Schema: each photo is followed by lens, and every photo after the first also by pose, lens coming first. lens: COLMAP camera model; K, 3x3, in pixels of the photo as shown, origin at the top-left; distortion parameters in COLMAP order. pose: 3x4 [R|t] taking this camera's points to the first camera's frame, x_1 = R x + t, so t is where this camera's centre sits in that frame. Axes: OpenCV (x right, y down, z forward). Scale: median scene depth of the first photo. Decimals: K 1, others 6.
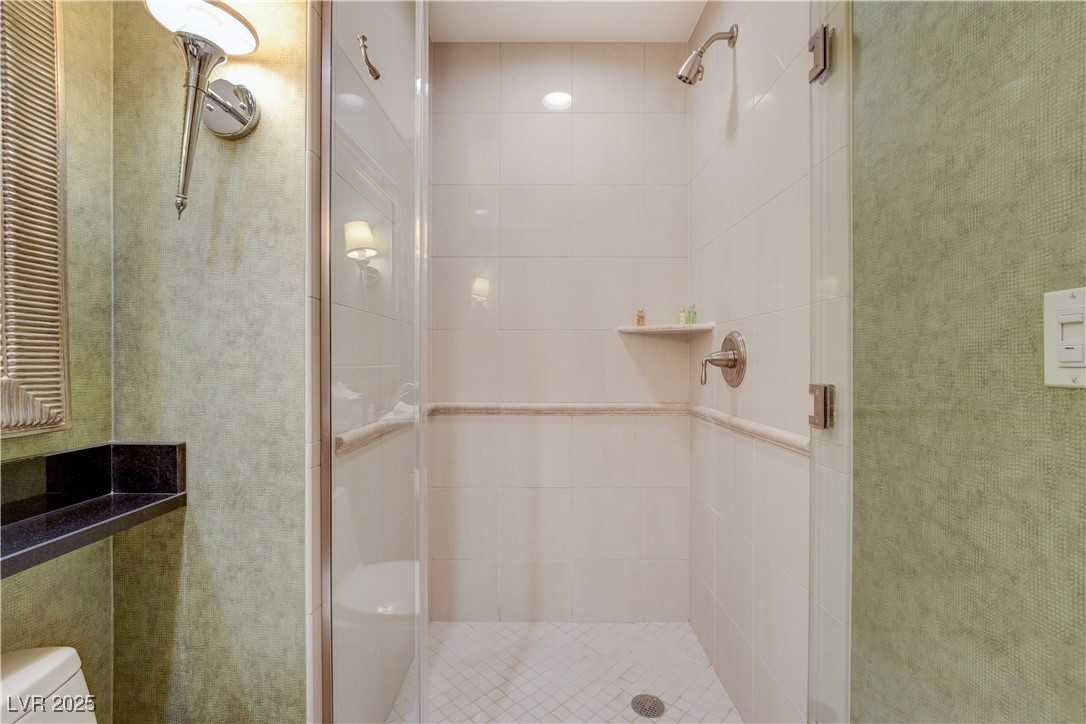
lens RADIAL K [[468.1, 0, 544.3], [0, 468.1, 363.6], [0, 0, 1]] dist [-0.020340, 0.005025]
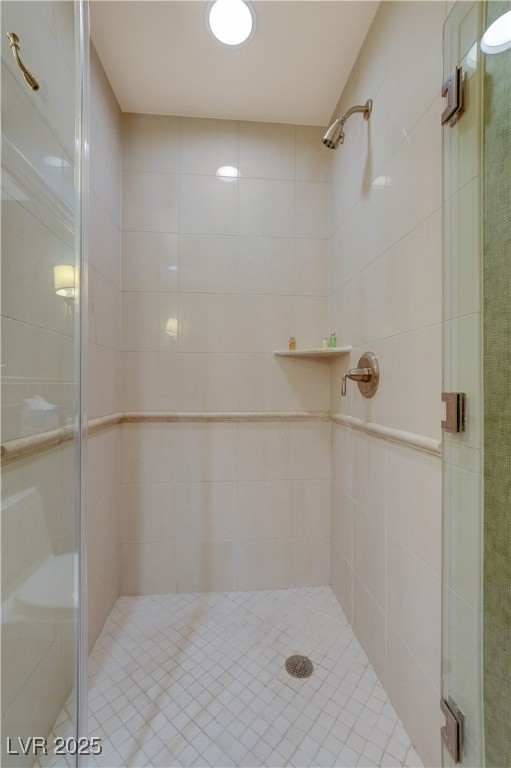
lens RADIAL K [[331.3, 0, 254.7], [0, 331.3, 381.2], [0, 0, 1]] dist [-0.003648, 0.000097]
pose [[0.995702, 0.002559, 0.092578, 0.046036], [-0.001390, 0.999919, -0.012687, 0.026639], [-0.092603, 0.012504, 0.995625, 0.243364]]
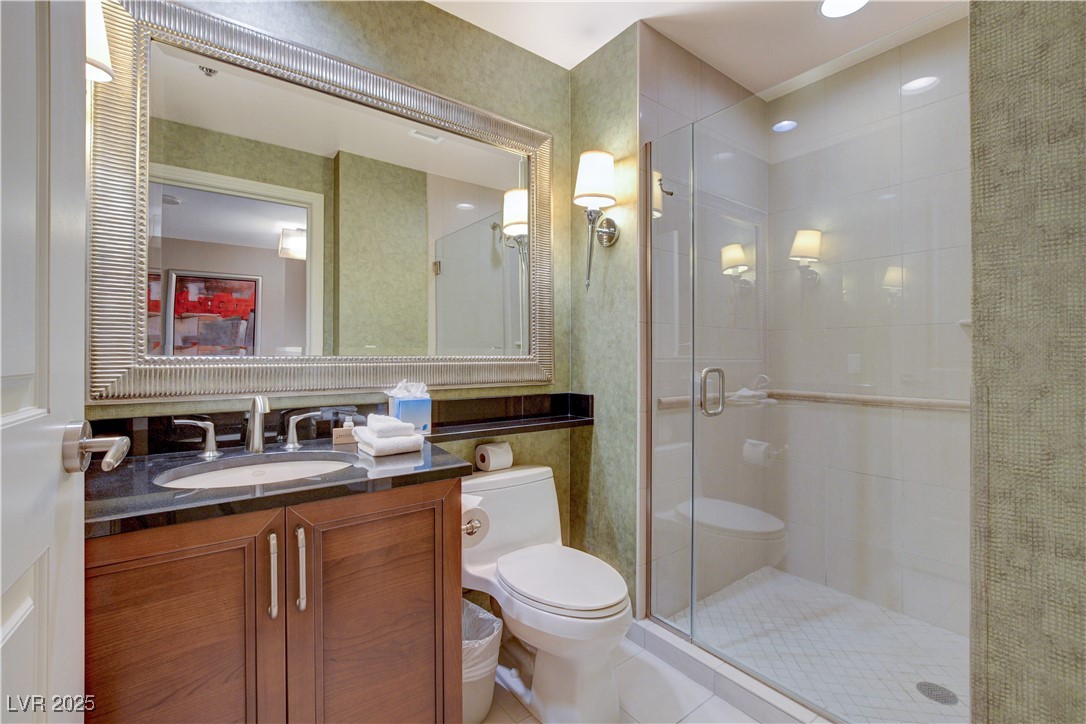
lens RADIAL K [[476.8, 0, 543.7], [0, 476.8, 359.5], [0, 0, 1]] dist [-0.025068, 0.005561]
pose [[0.613946, 0.007114, -0.789316, 0.776086], [-0.004967, 0.999974, 0.005148, 0.001751], [0.789332, 0.000760, 0.613966, -0.494663]]
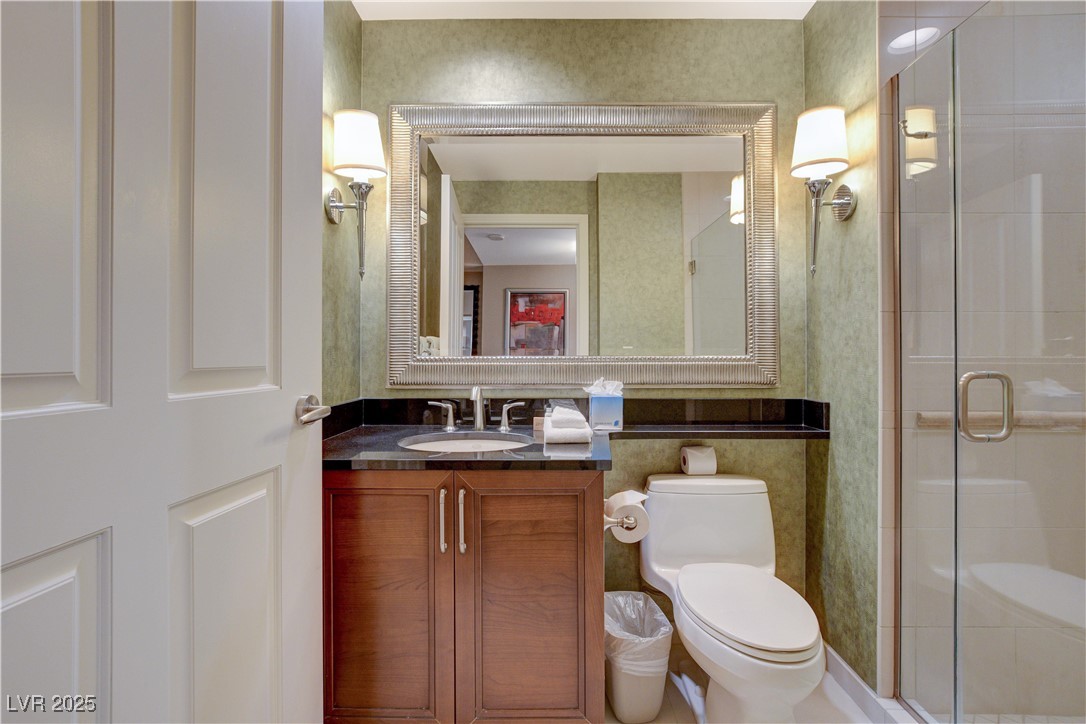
lens RADIAL K [[471.2, 0, 541.8], [0, 471.2, 359.6], [0, 0, 1]] dist [-0.013873, 0.001240]
pose [[0.000209, 0.008360, -0.999965, 0.958324], [-0.003797, 0.999958, 0.008359, -0.000232], [0.999993, 0.003795, 0.000241, -0.075343]]
